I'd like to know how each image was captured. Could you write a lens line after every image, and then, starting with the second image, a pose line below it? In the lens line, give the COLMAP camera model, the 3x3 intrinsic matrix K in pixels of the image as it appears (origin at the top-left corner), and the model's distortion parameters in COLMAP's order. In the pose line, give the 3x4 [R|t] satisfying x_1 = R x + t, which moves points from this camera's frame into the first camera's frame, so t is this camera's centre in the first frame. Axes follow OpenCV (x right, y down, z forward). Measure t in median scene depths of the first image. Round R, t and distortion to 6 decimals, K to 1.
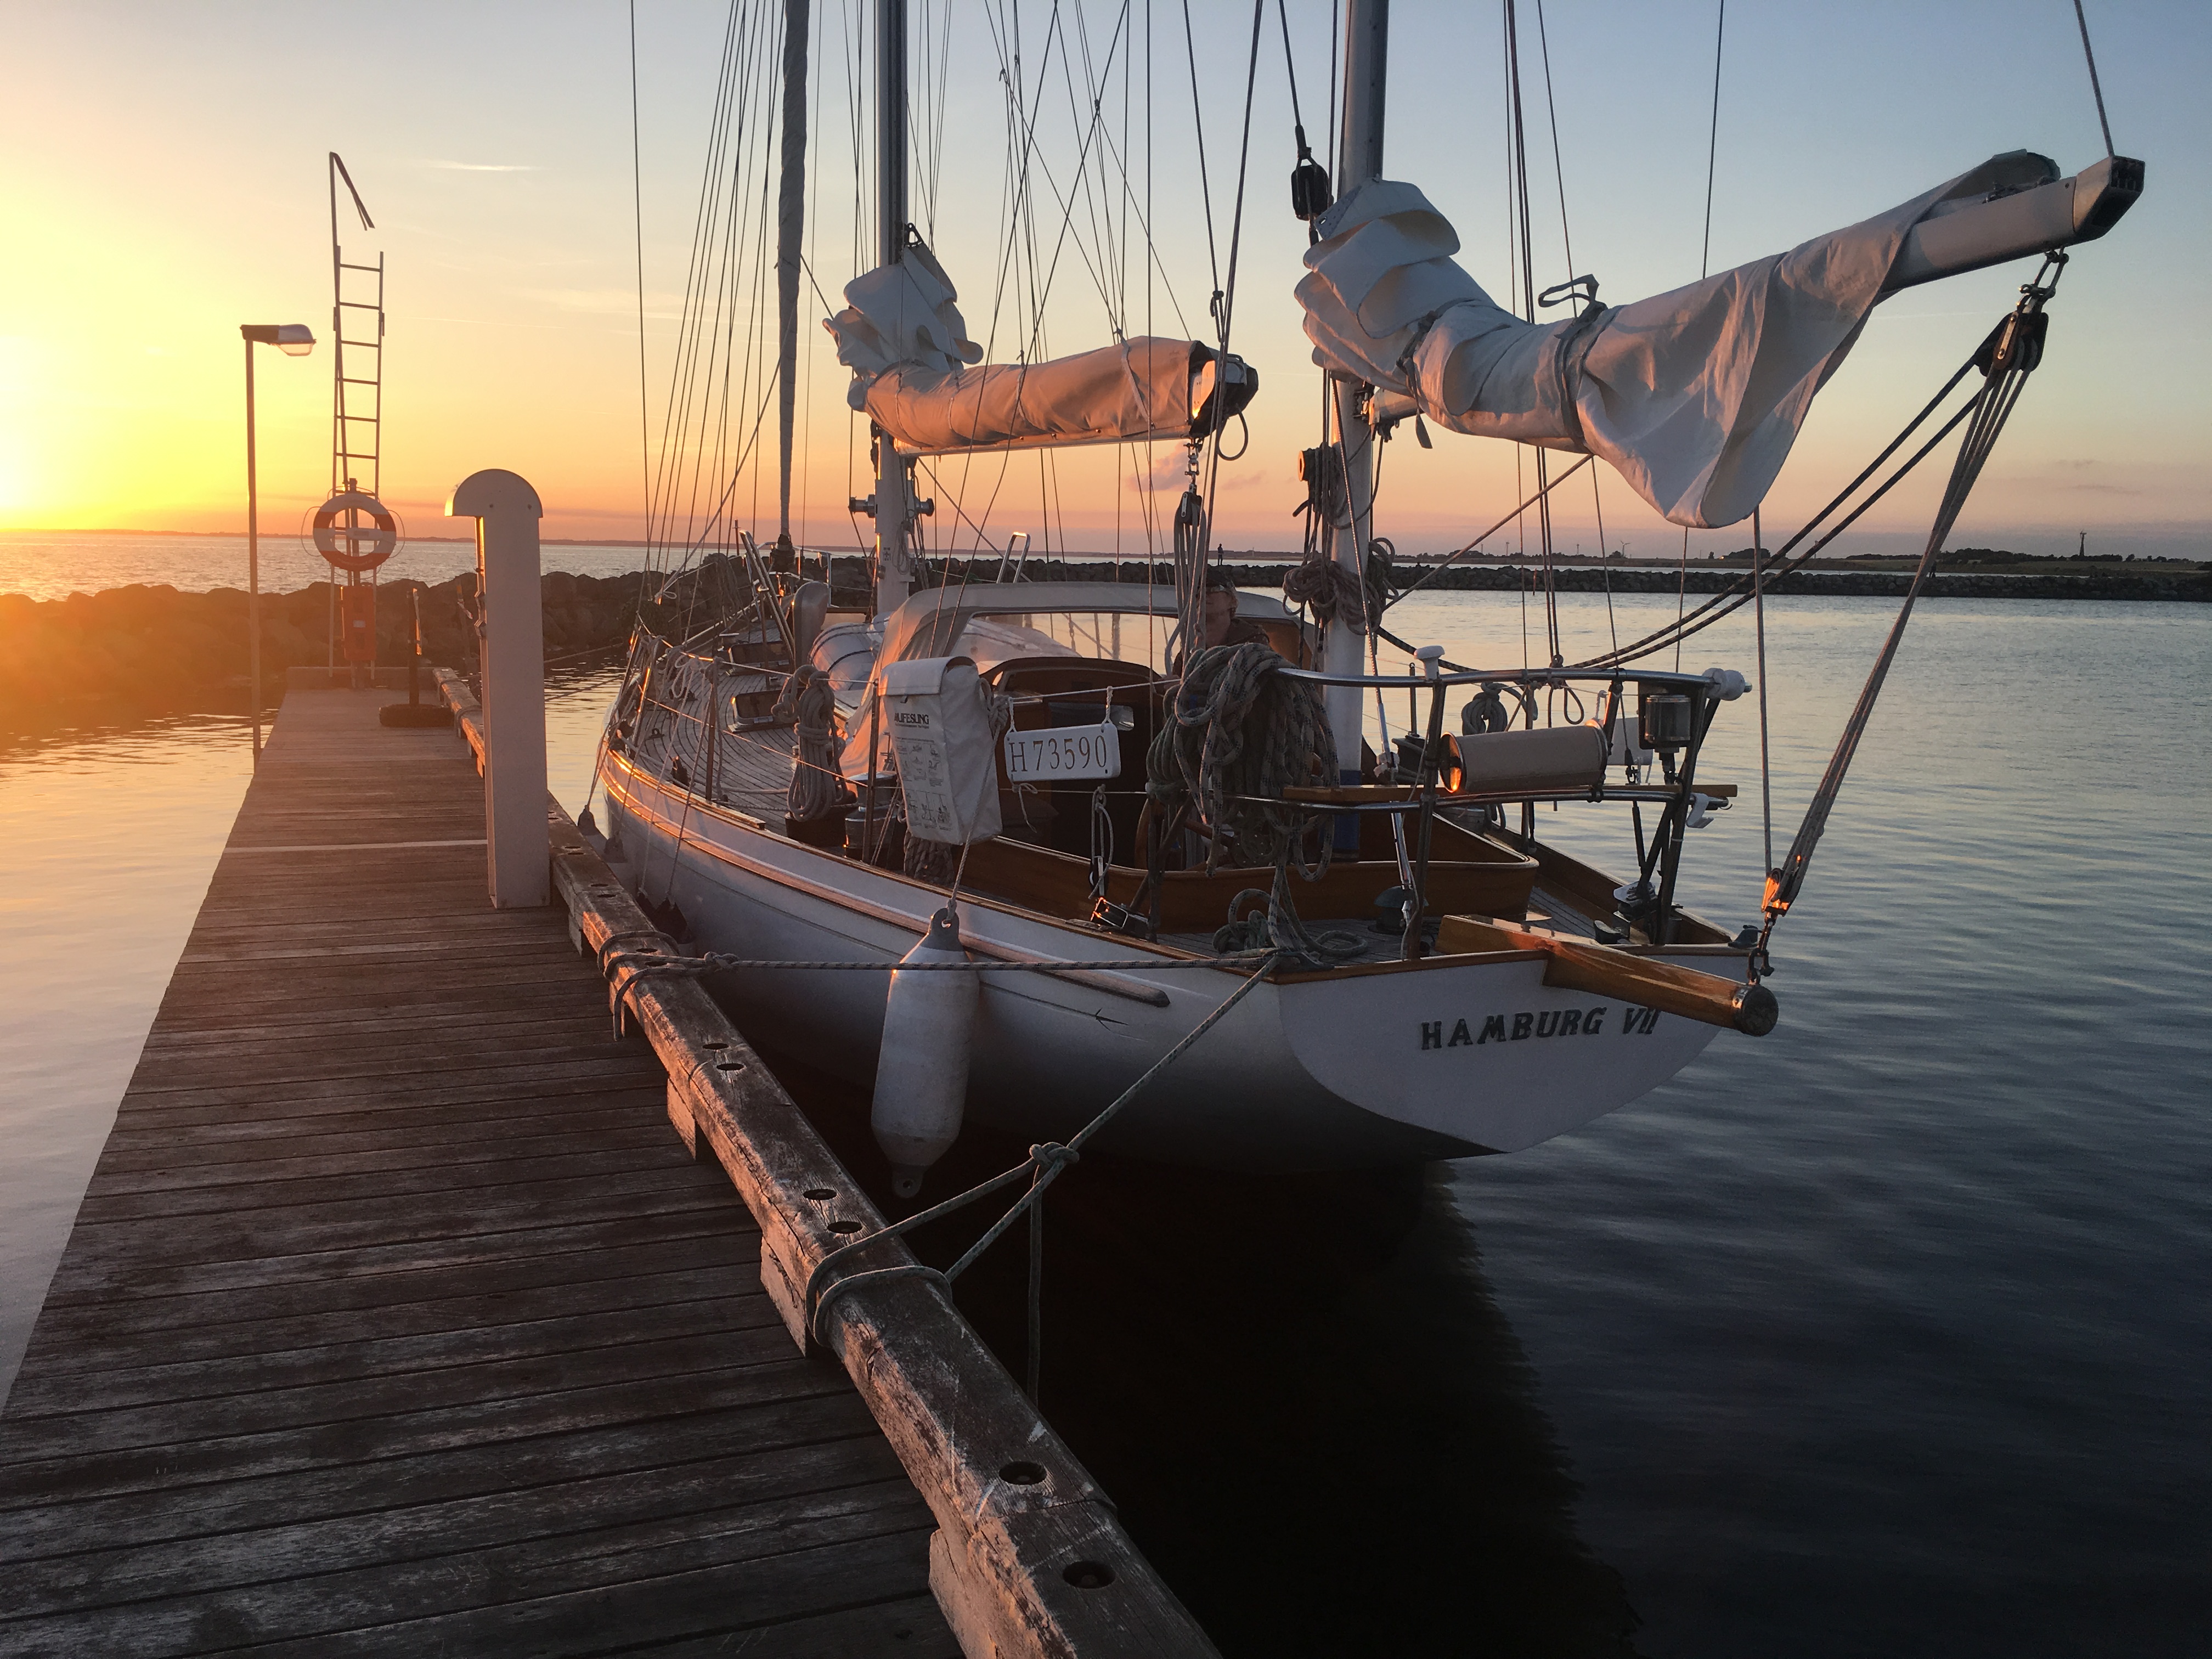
lens RADIAL K [[1904.9, 0, 1107.7], [0, 1904.9, 819.9], [0, 0, 1]] dist [0.082806, -0.124050]
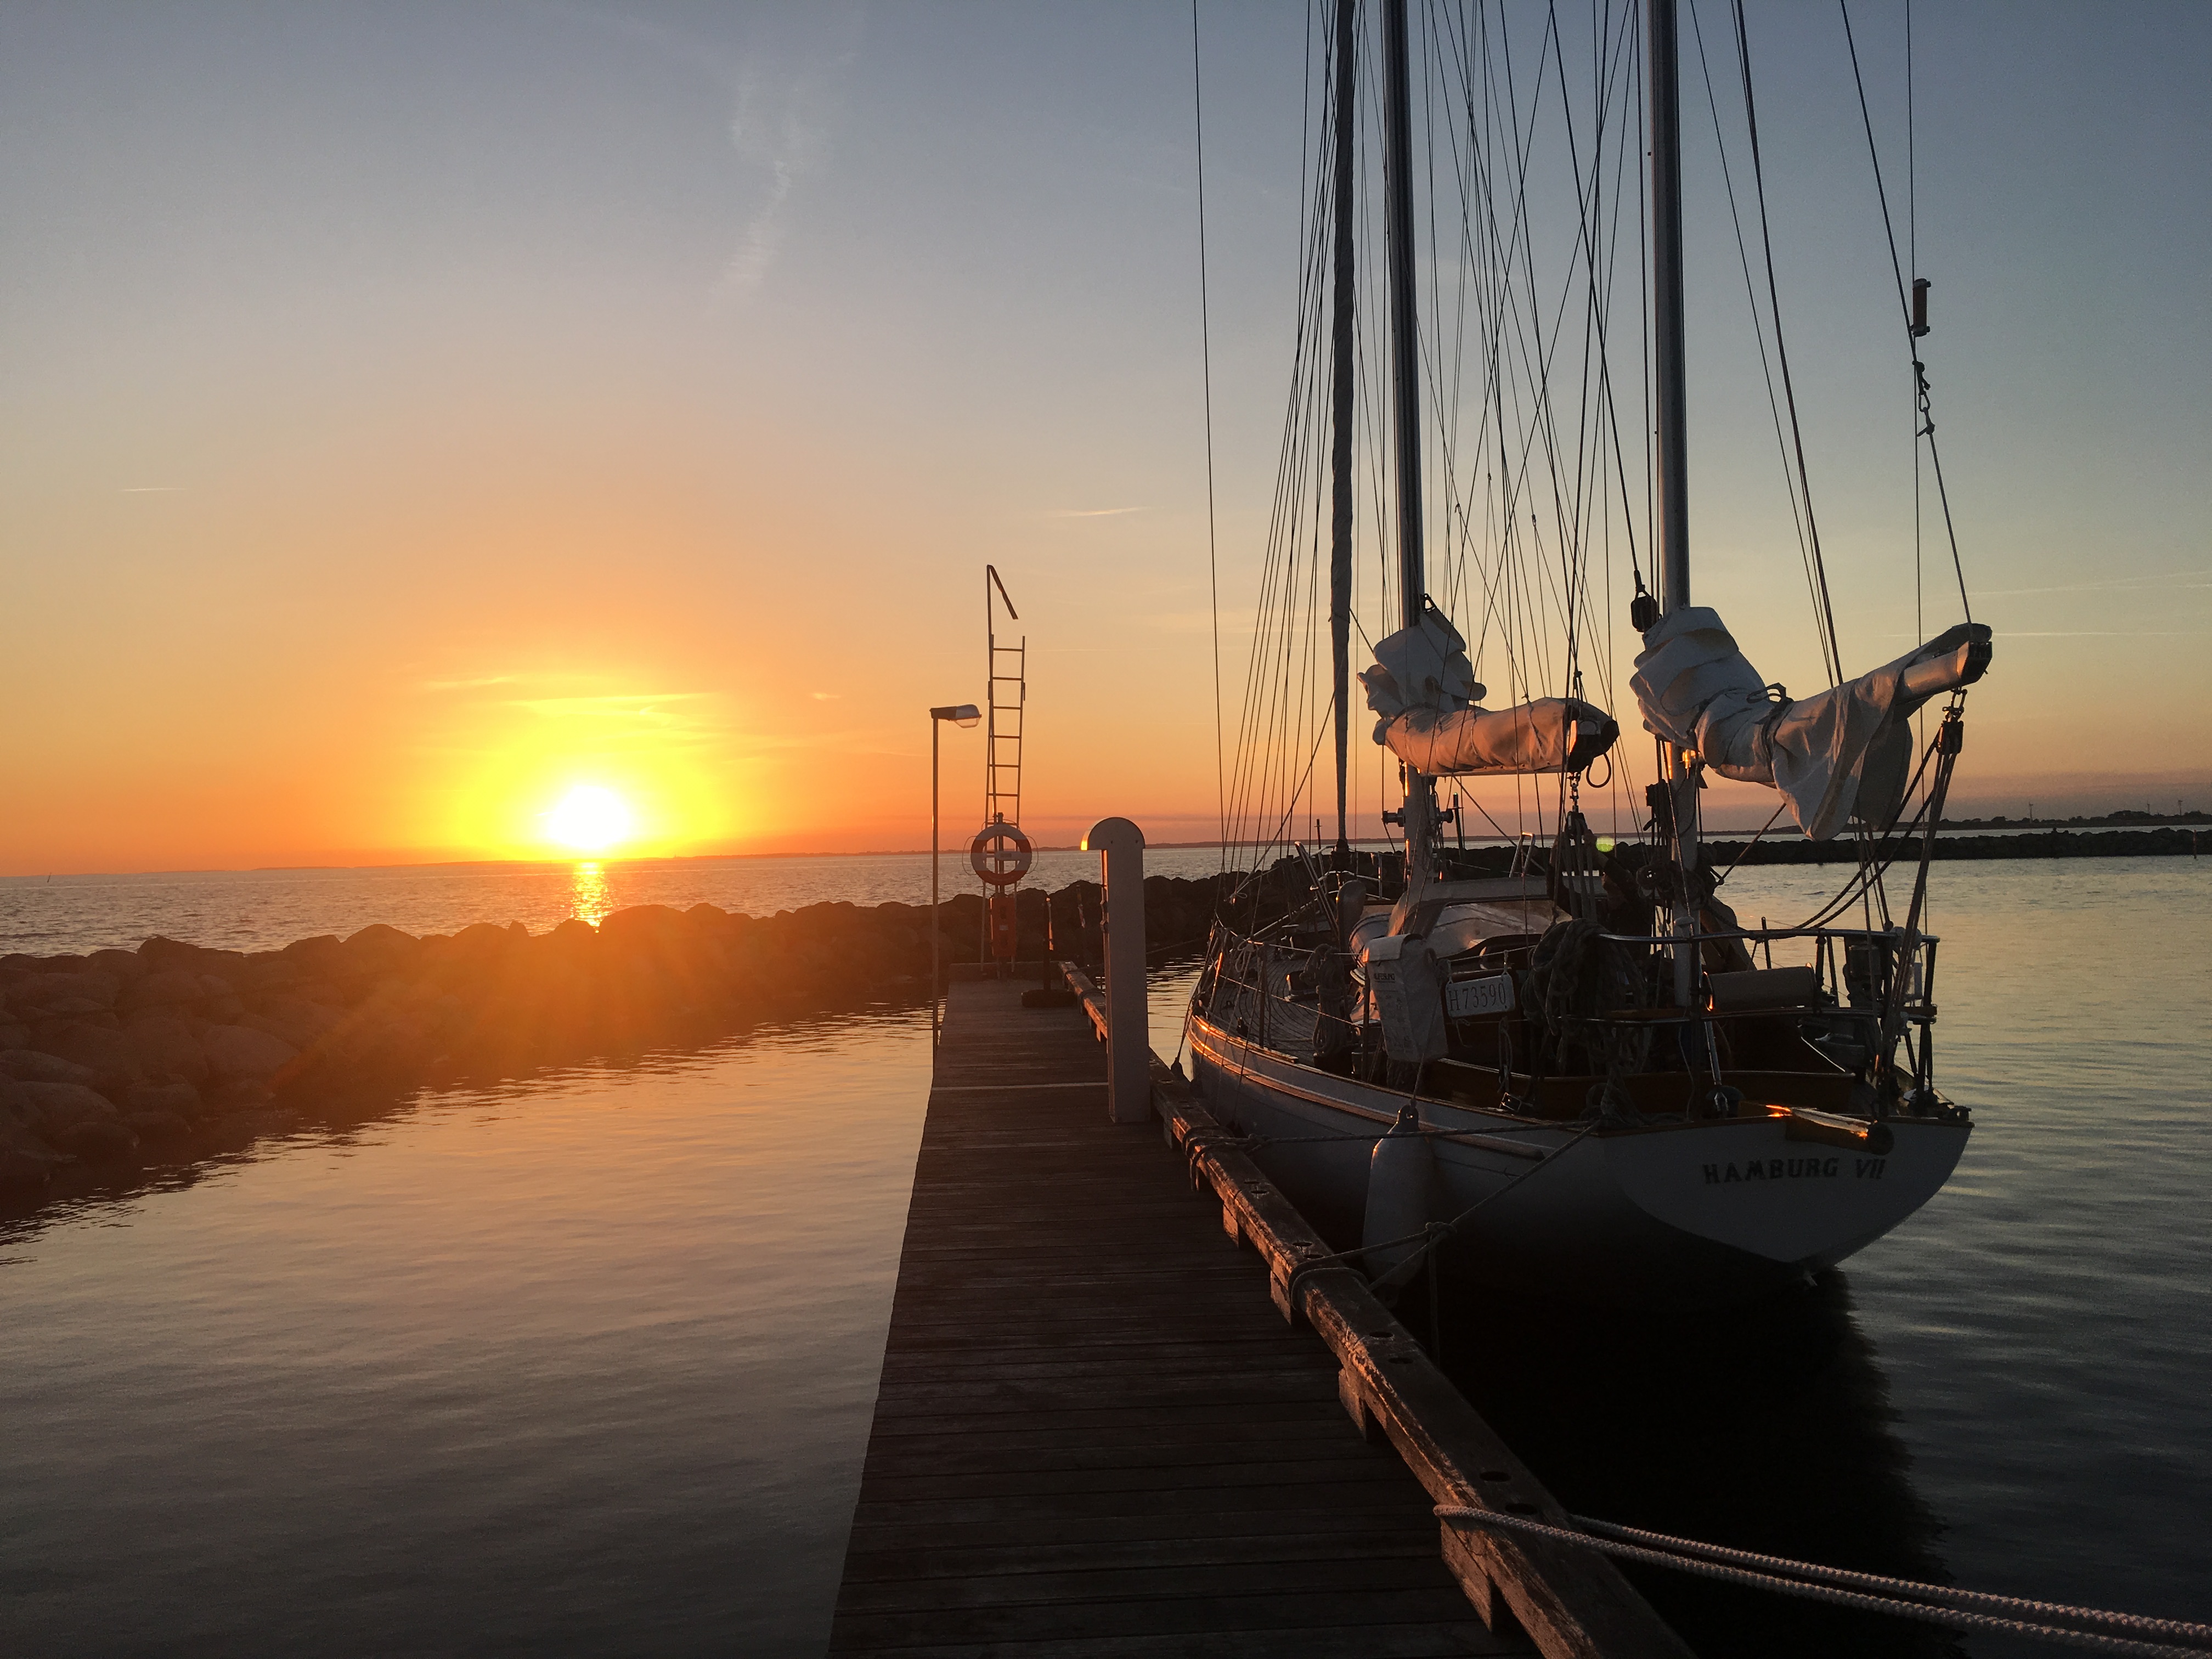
lens RADIAL K [[1904.9, 0, 1107.7], [0, 1904.9, 819.9], [0, 0, 1]] dist [0.082806, -0.124050]
pose [[0.953896, -0.046597, -0.296498, 0.136964], [0.001191, 0.988455, -0.151509, 0.050721], [0.300135, 0.144170, 0.942939, -0.475358]]
